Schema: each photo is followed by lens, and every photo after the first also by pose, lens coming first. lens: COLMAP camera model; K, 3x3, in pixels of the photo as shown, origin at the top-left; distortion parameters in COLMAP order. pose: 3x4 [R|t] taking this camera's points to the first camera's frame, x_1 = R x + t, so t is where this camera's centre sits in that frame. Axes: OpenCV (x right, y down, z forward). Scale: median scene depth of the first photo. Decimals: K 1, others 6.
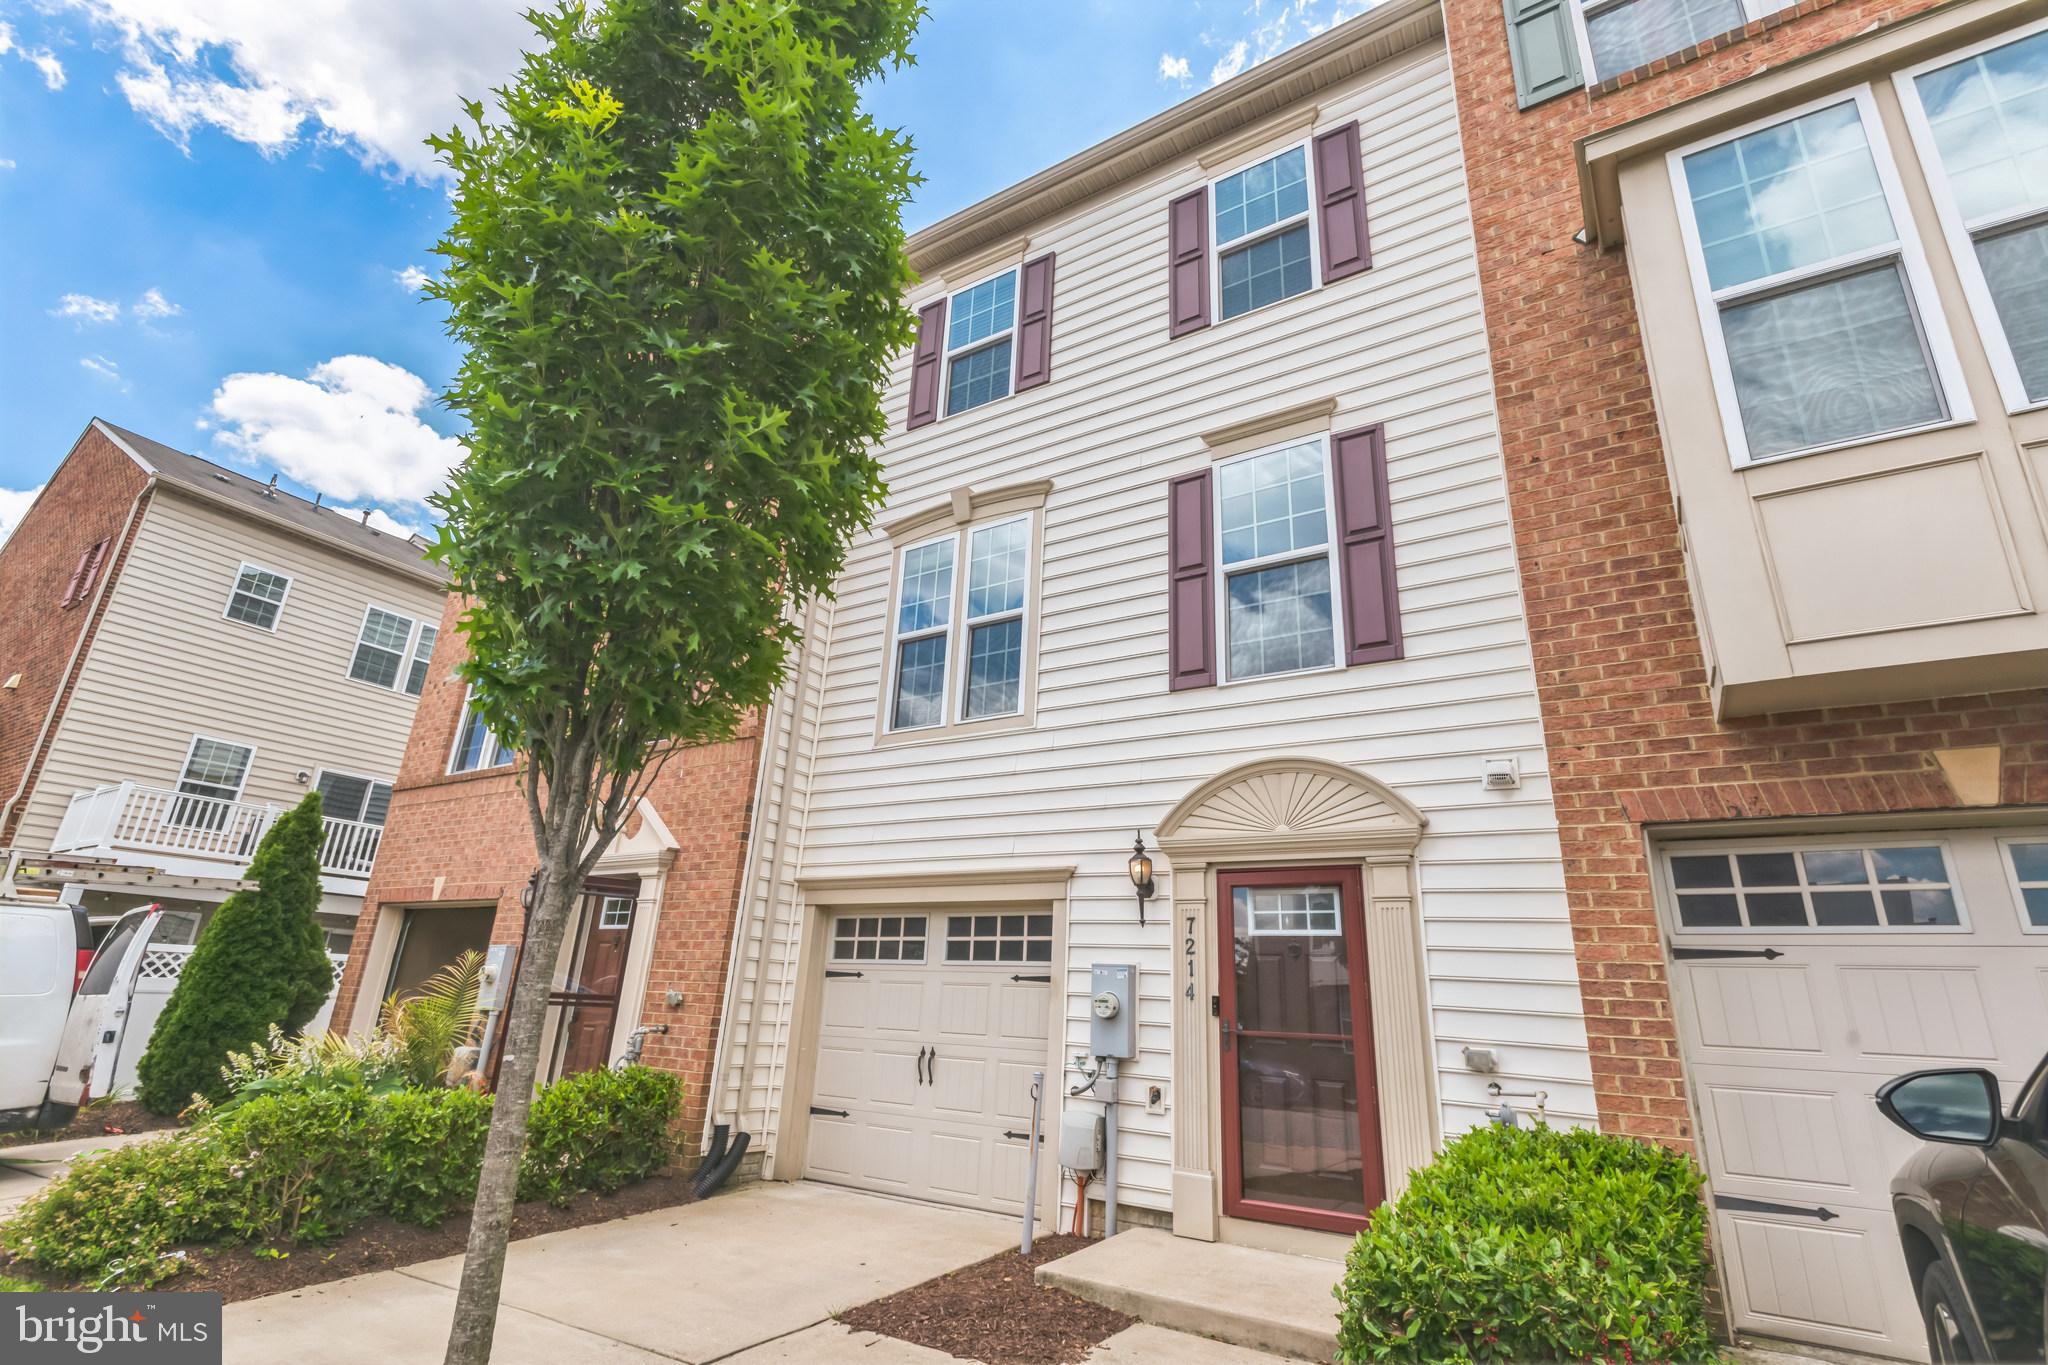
lens RADIAL K [[949.7, 0, 1028.8], [0, 949.7, 674.6], [0, 0, 1]] dist [0.018935, -0.009081]
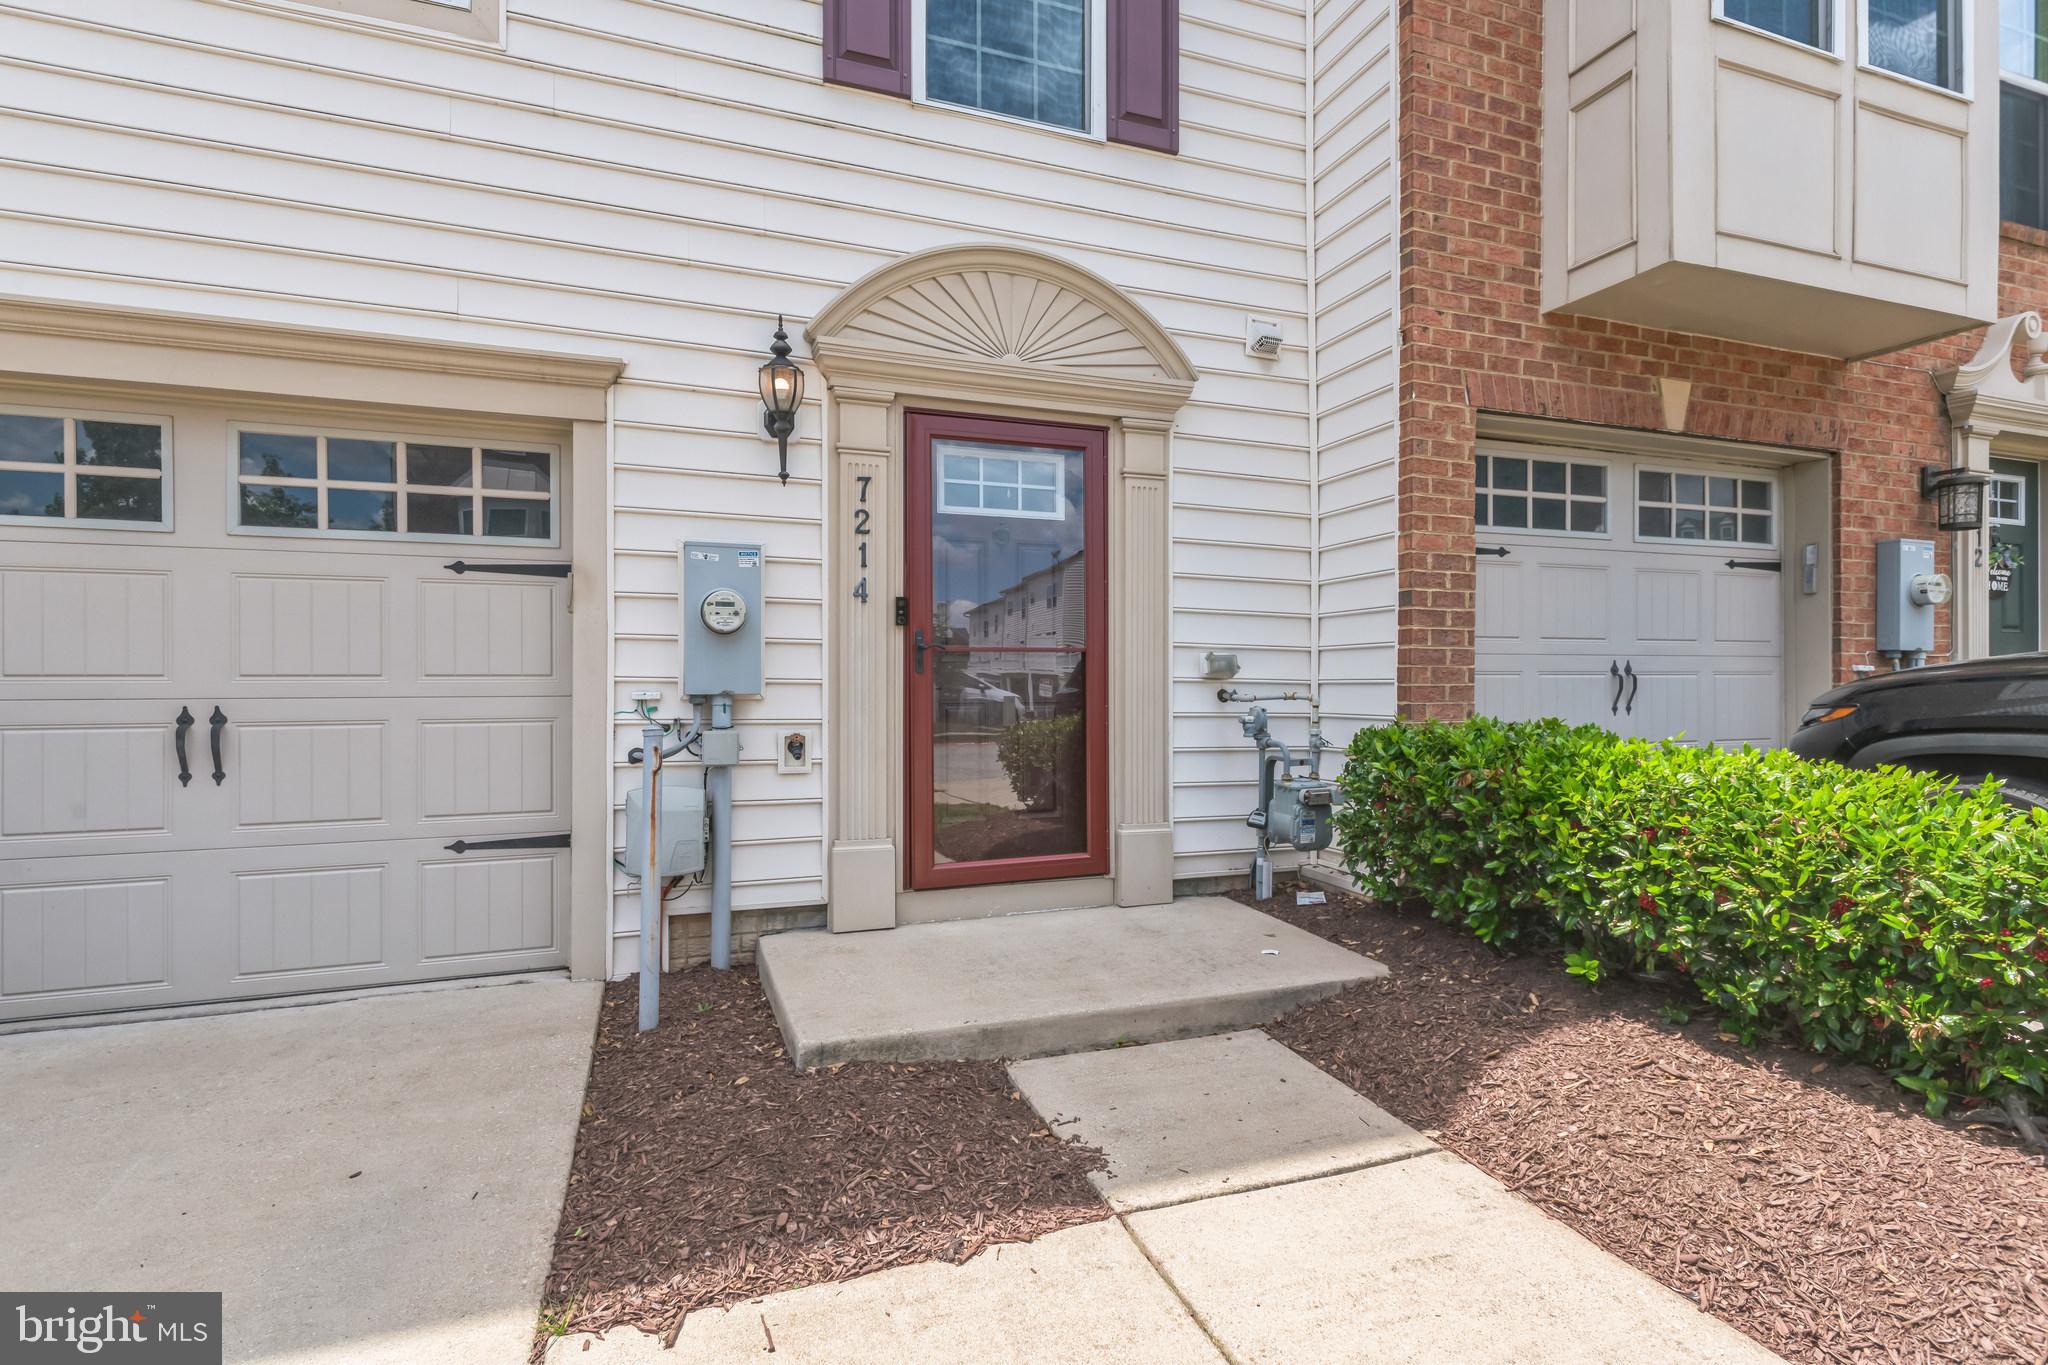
lens RADIAL K [[991.8, 0, 1024.0], [0, 991.8, 682.5], [0, 0, 1]] dist [0.008765, 0.000231]
pose [[0.609171, -0.043508, 0.791844, -0.278548], [-0.236227, 0.943212, 0.233556, 0.202506], [-0.757038, -0.329331, 0.564300, 0.504072]]
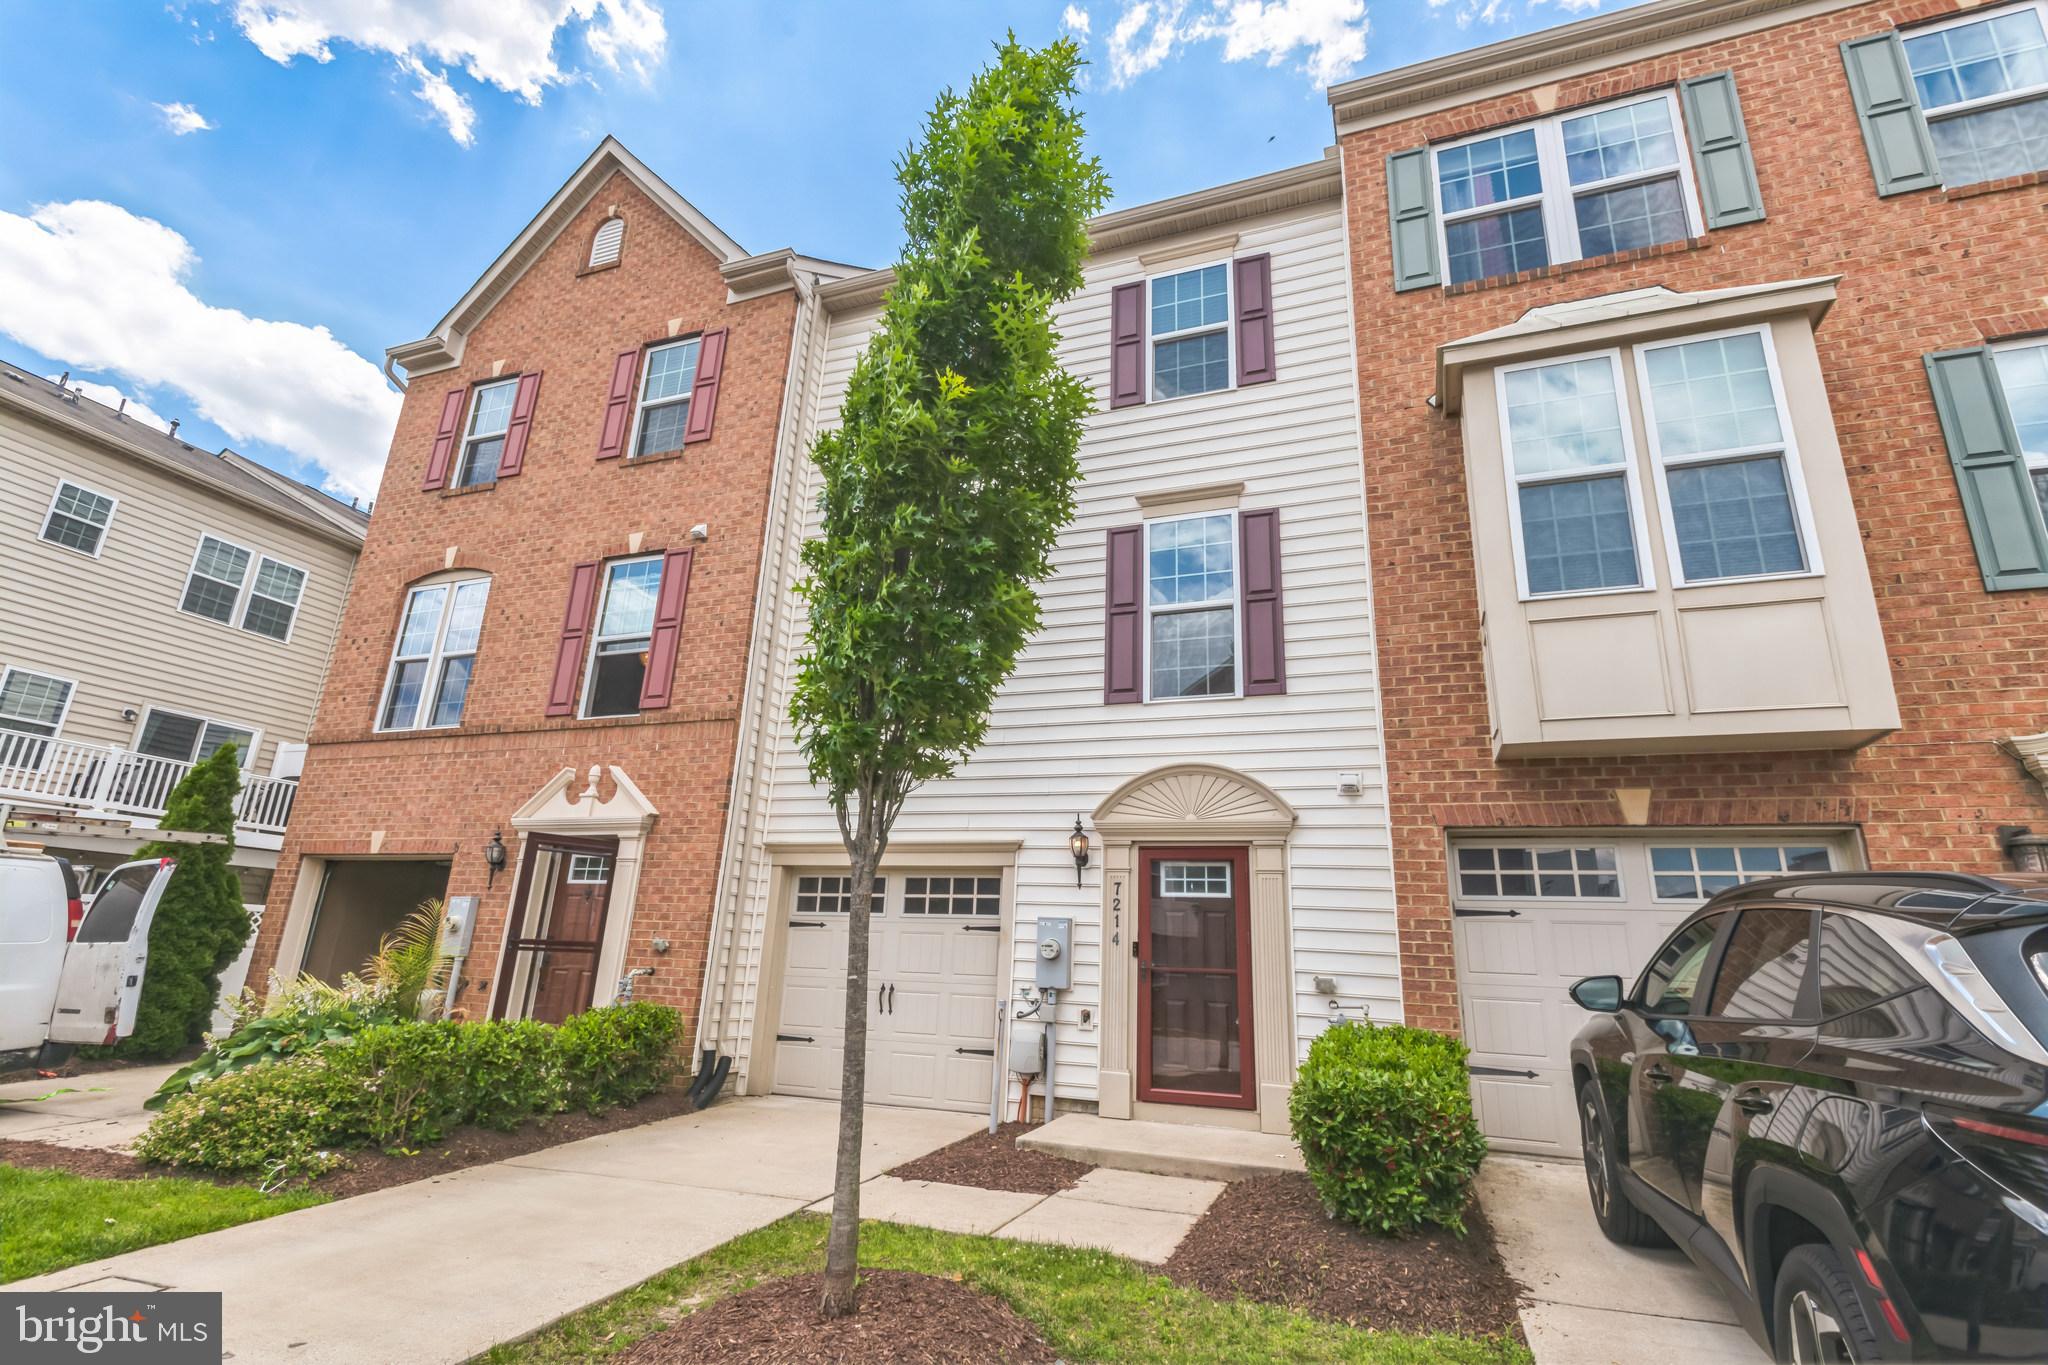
lens RADIAL K [[949.7, 0, 1028.8], [0, 949.7, 674.6], [0, 0, 1]] dist [0.018935, -0.009081]
pose [[0.979797, 0.052608, 0.192949, -0.211424], [-0.062202, 0.997093, 0.044002, -0.076704], [-0.190073, -0.055115, 0.980222, -0.232715]]
